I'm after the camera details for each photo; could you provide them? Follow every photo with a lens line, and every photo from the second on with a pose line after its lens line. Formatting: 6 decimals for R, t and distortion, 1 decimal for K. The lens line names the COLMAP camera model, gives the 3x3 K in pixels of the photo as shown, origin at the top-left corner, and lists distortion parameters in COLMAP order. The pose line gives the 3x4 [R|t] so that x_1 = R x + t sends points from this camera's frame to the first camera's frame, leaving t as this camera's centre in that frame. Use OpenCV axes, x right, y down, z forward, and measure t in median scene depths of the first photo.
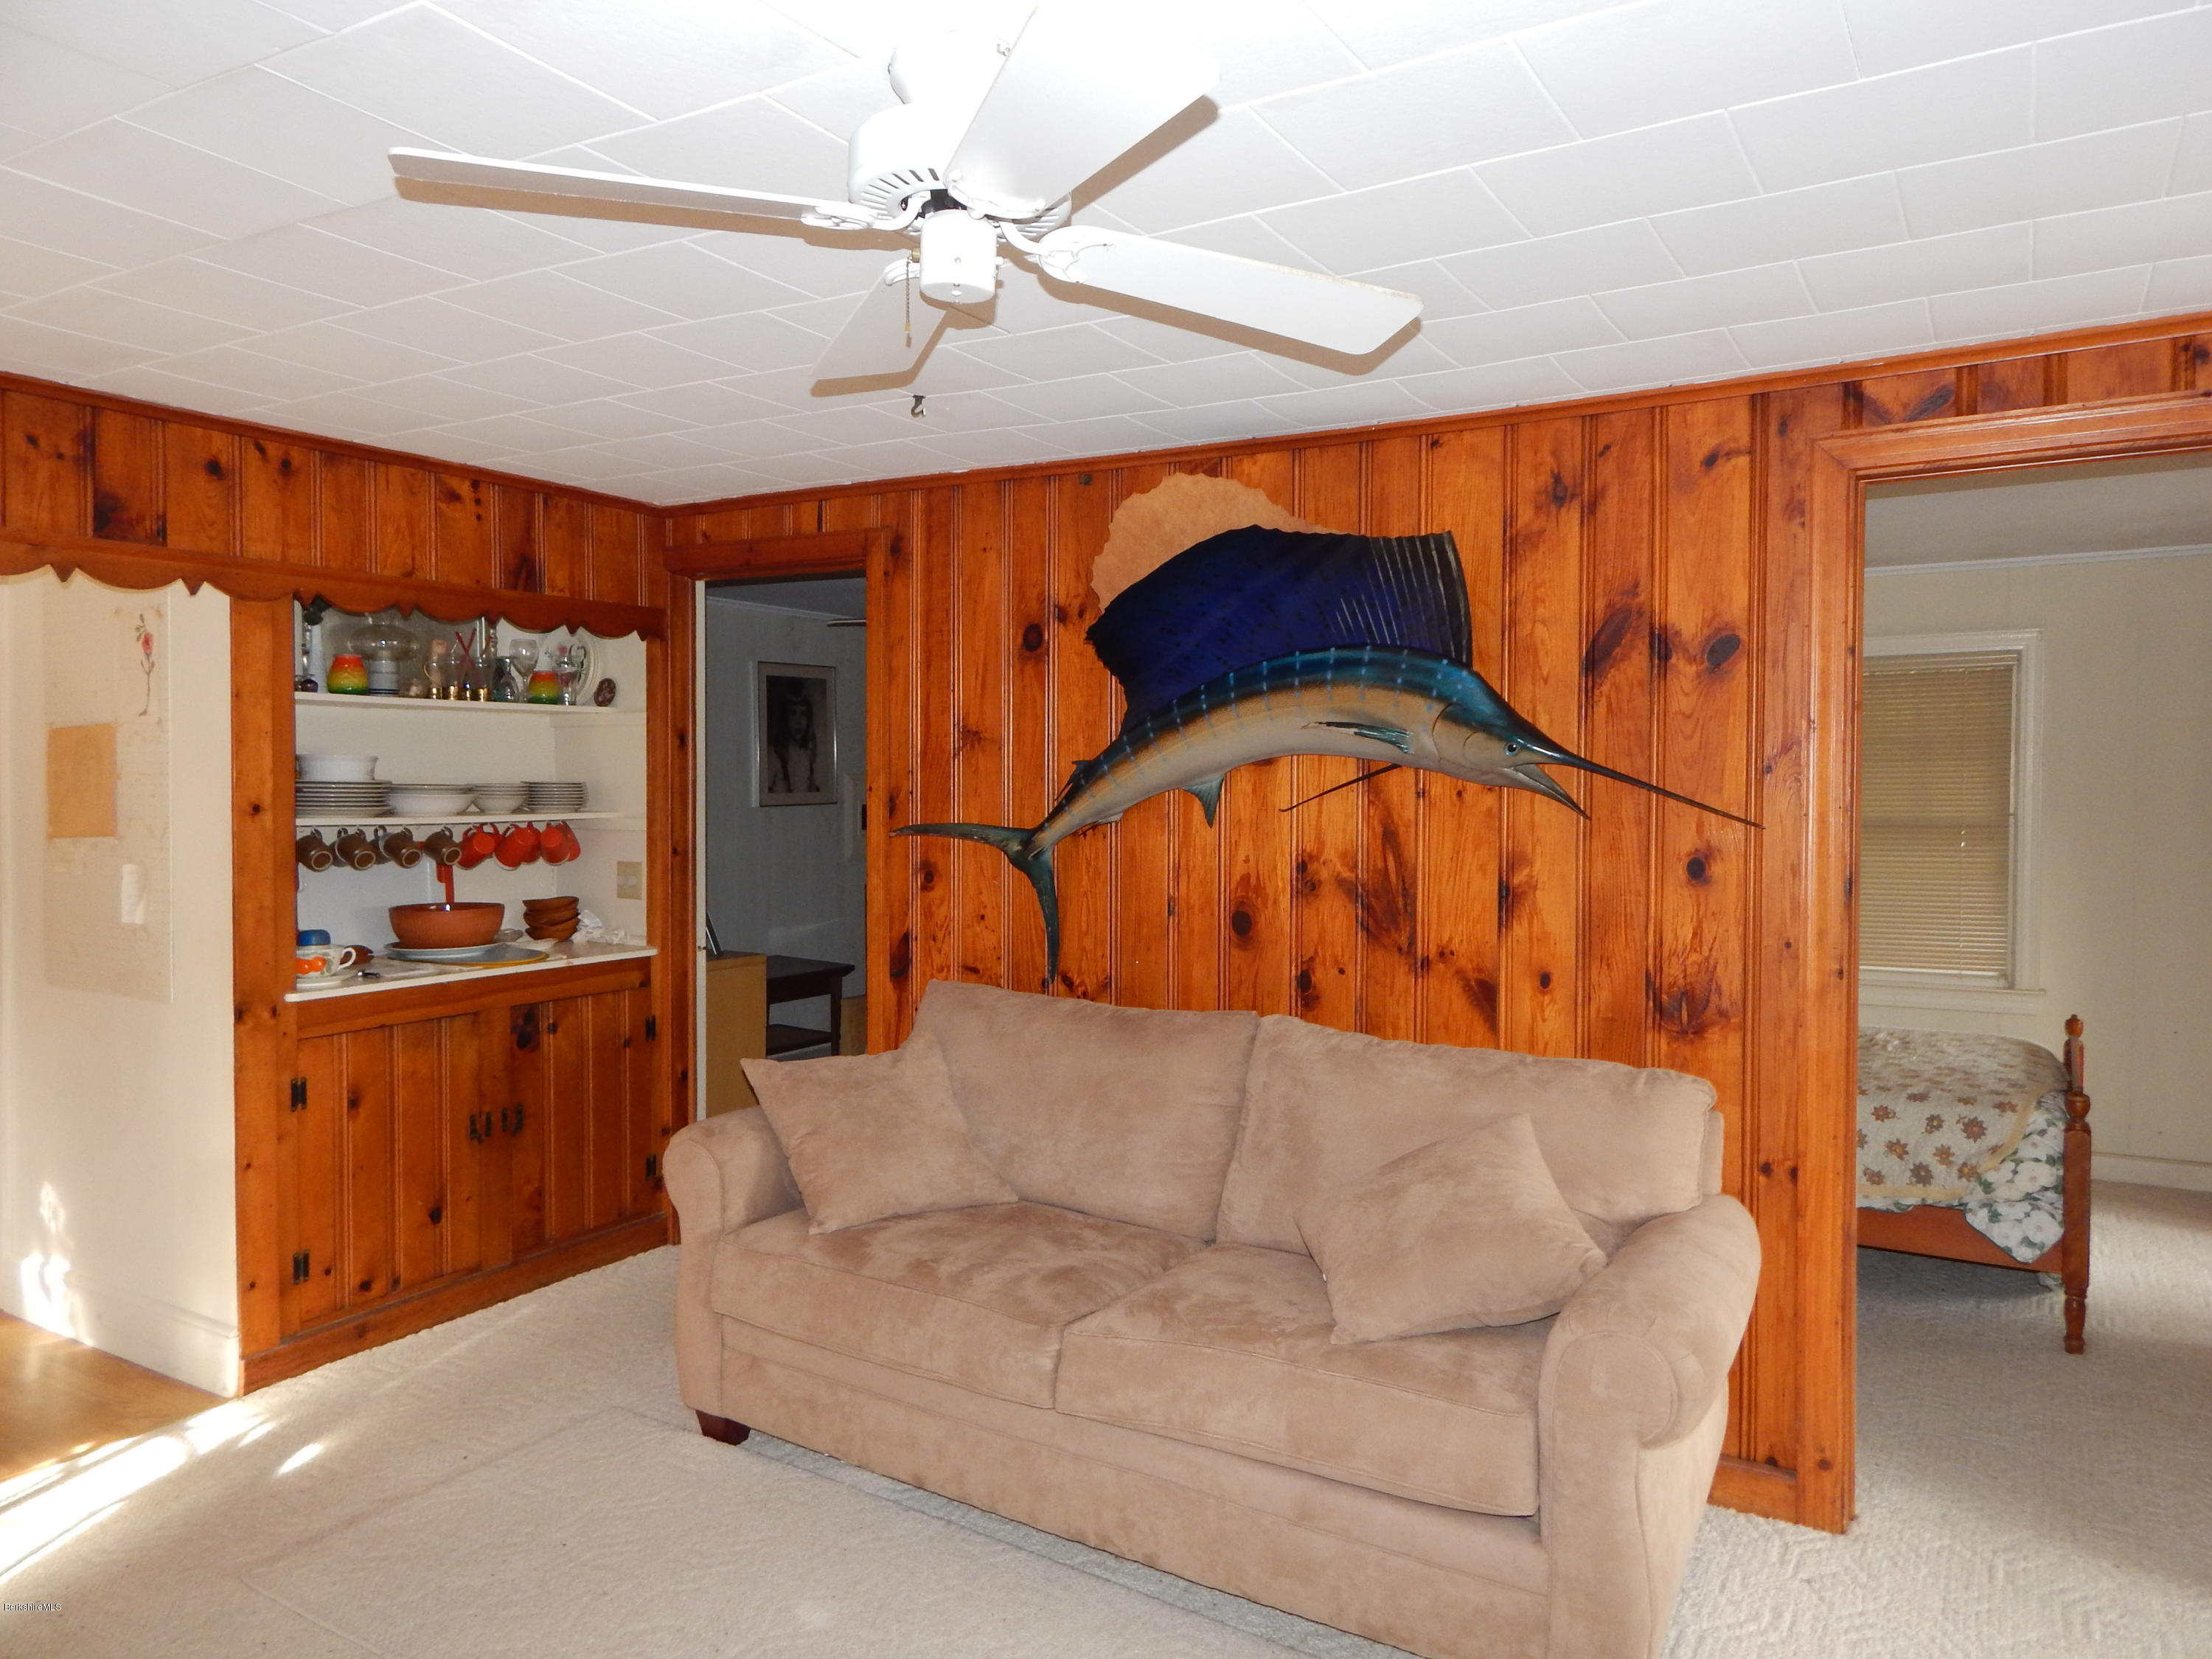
lens RADIAL K [[1457.3, 0, 1121.8], [0, 1457.3, 819.1], [0, 0, 1]] dist [0.016365, -0.021225]
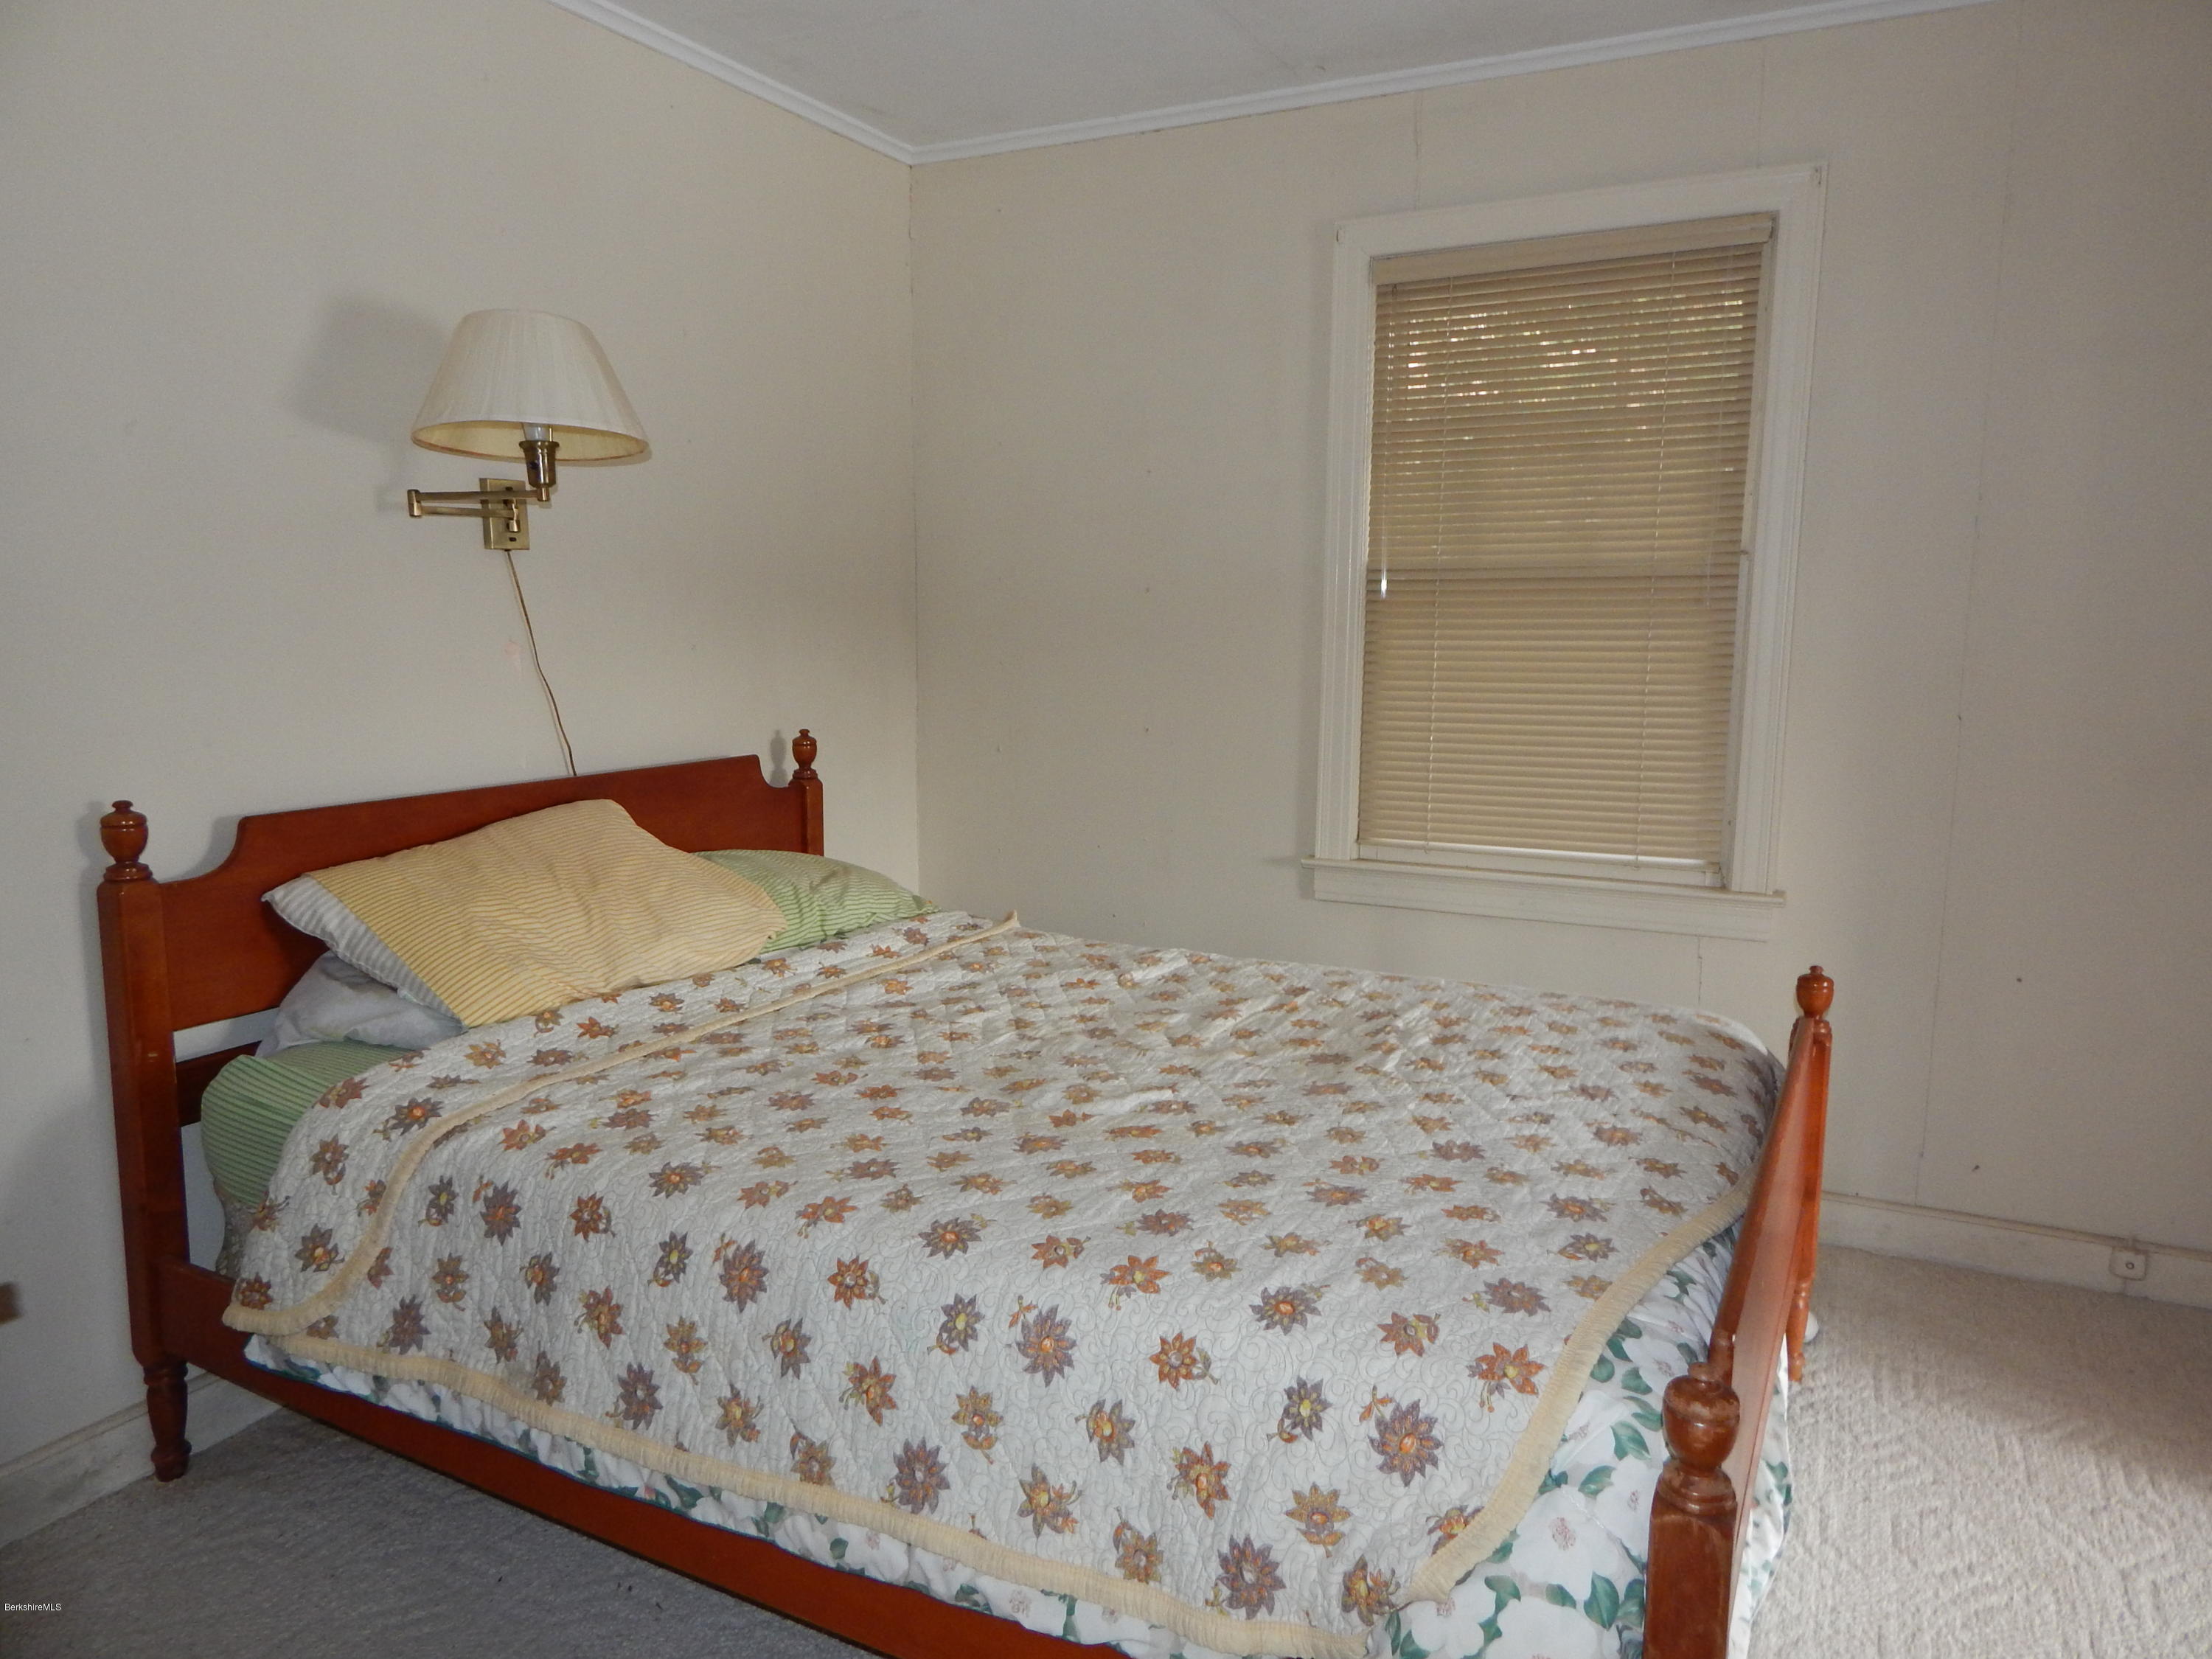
lens RADIAL K [[1457.3, 0, 1121.8], [0, 1457.3, 819.1], [0, 0, 1]] dist [0.016365, -0.021225]
pose [[0.997199, -0.010366, 0.074066, 0.495760], [0.001350, 0.992681, 0.120756, 0.038894], [-0.074776, -0.120318, 0.989915, 0.701650]]
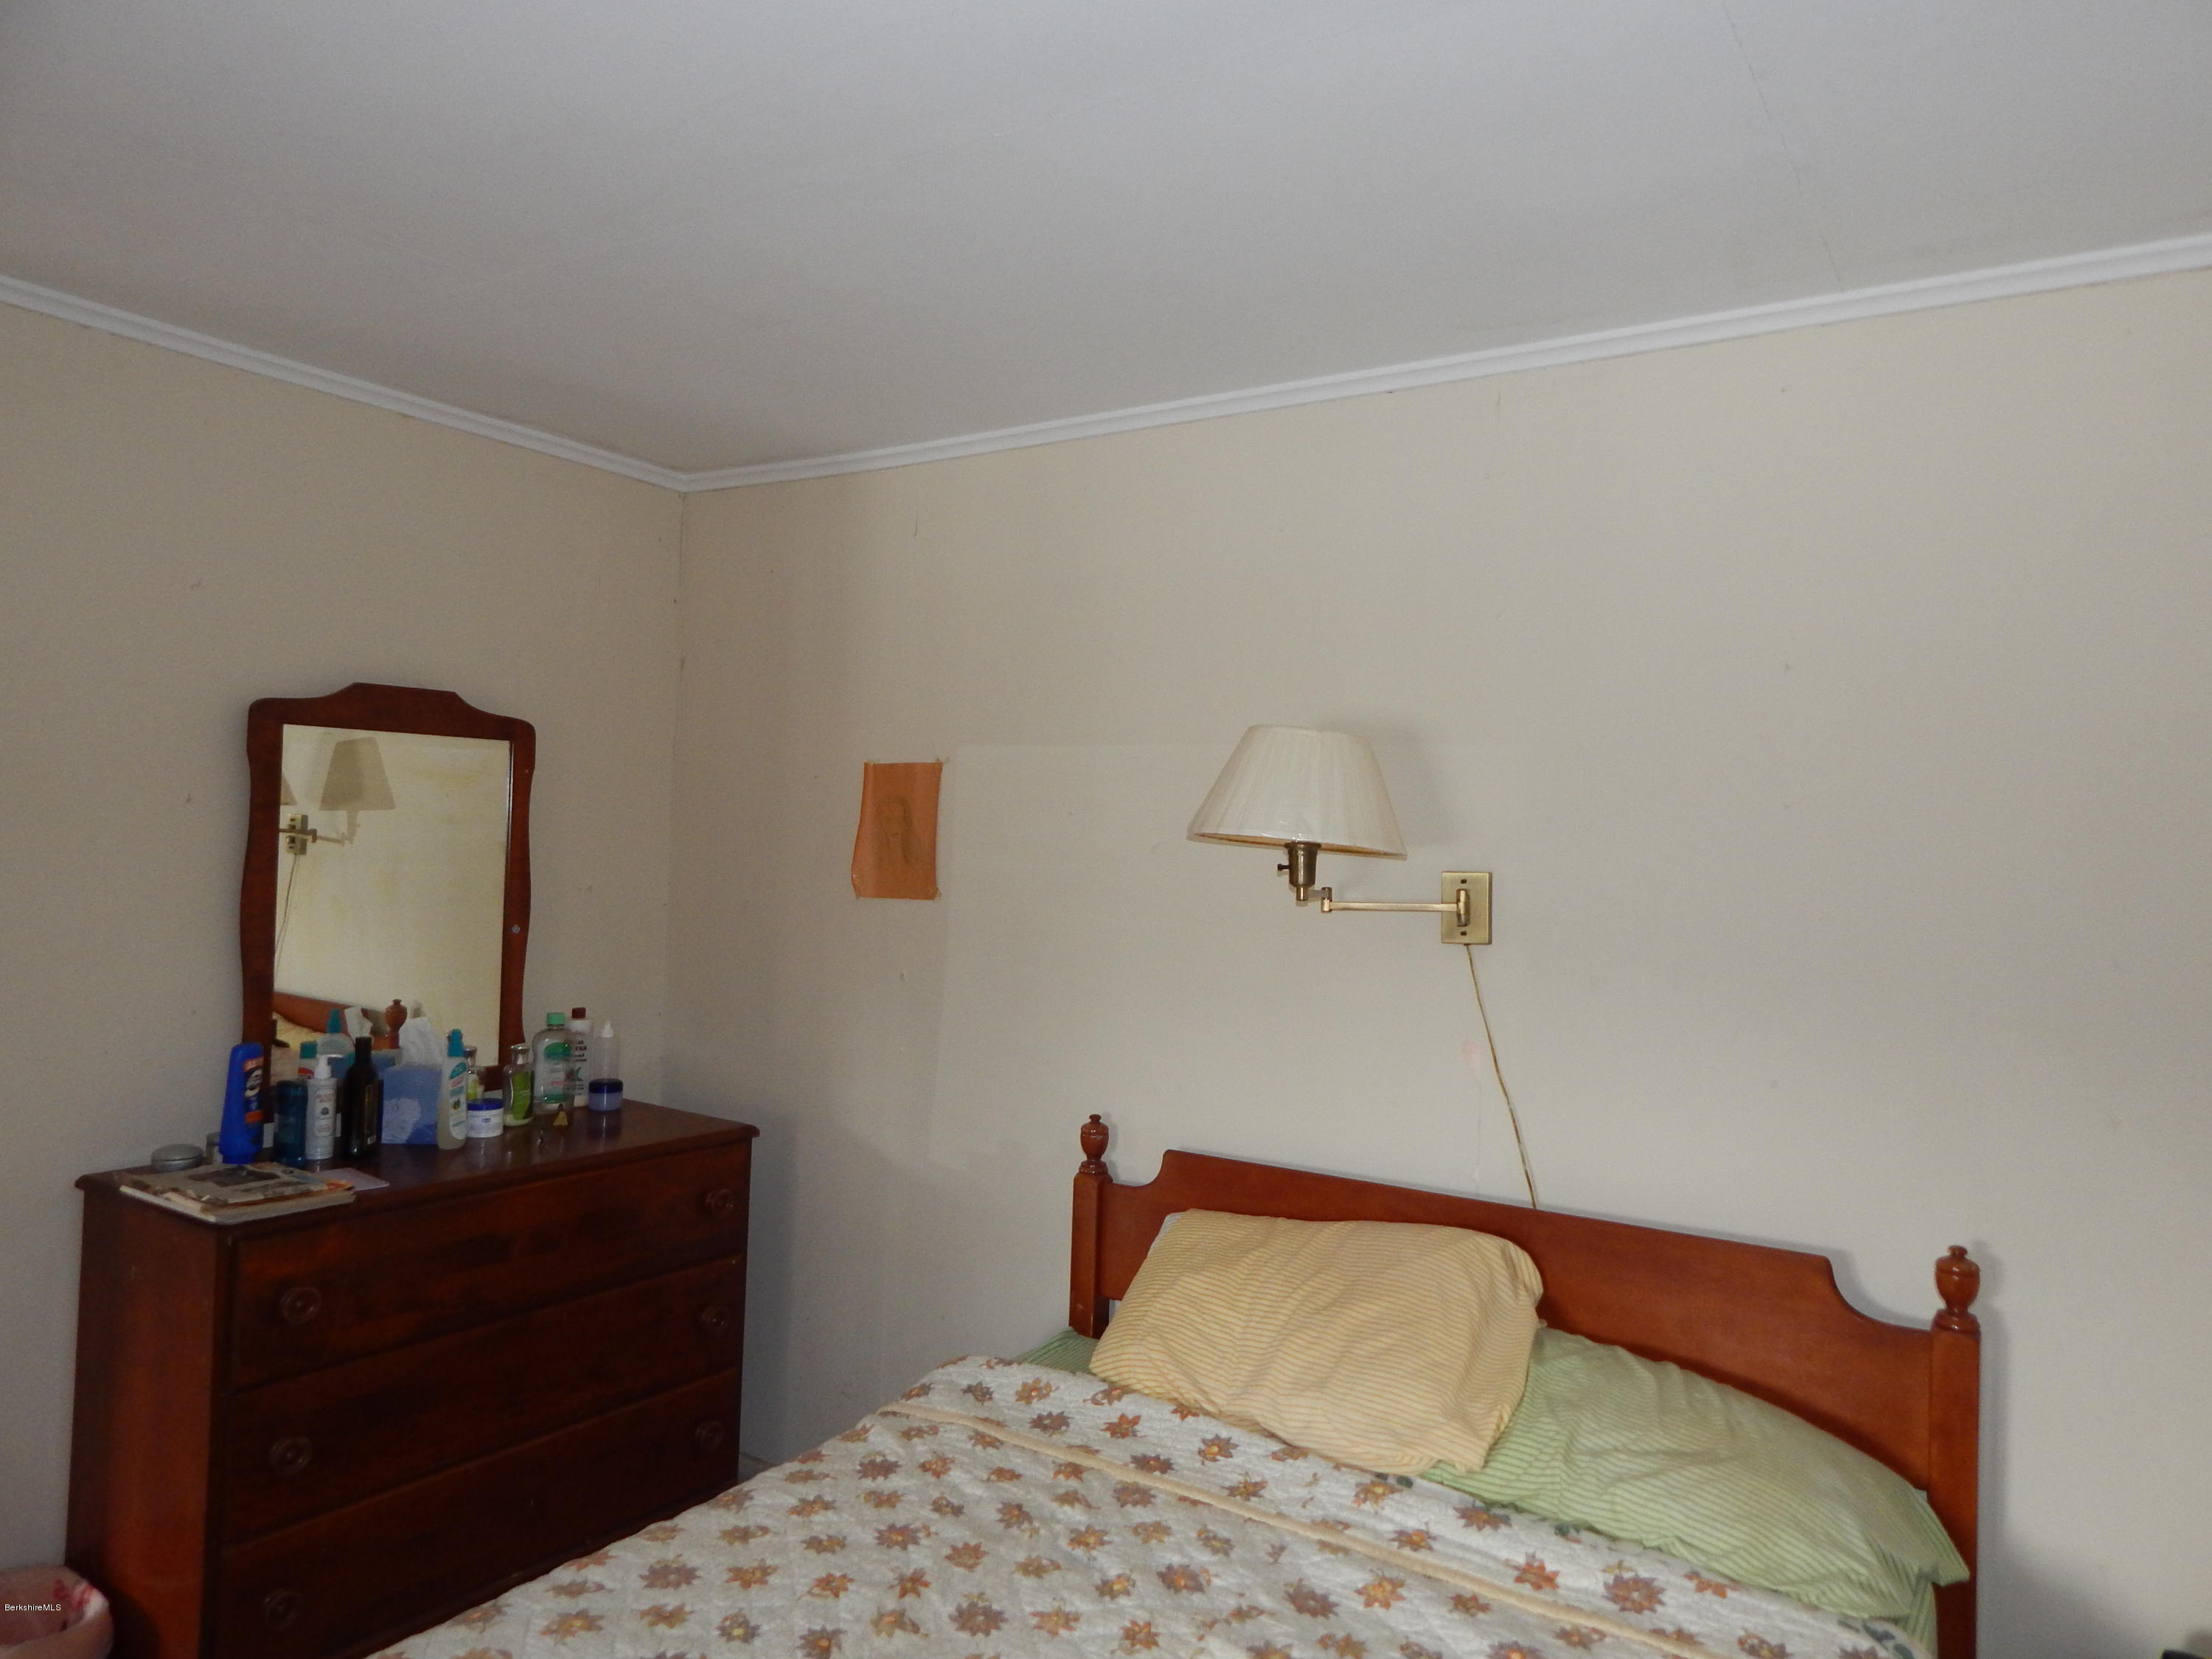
lens RADIAL K [[1457.3, 0, 1121.8], [0, 1457.3, 819.1], [0, 0, 1]] dist [0.016365, -0.021225]
pose [[-0.017983, -0.028919, -0.999420, 0.887972], [-0.055365, 0.998077, -0.027884, -0.029082], [0.998304, 0.054831, -0.019549, 1.235072]]
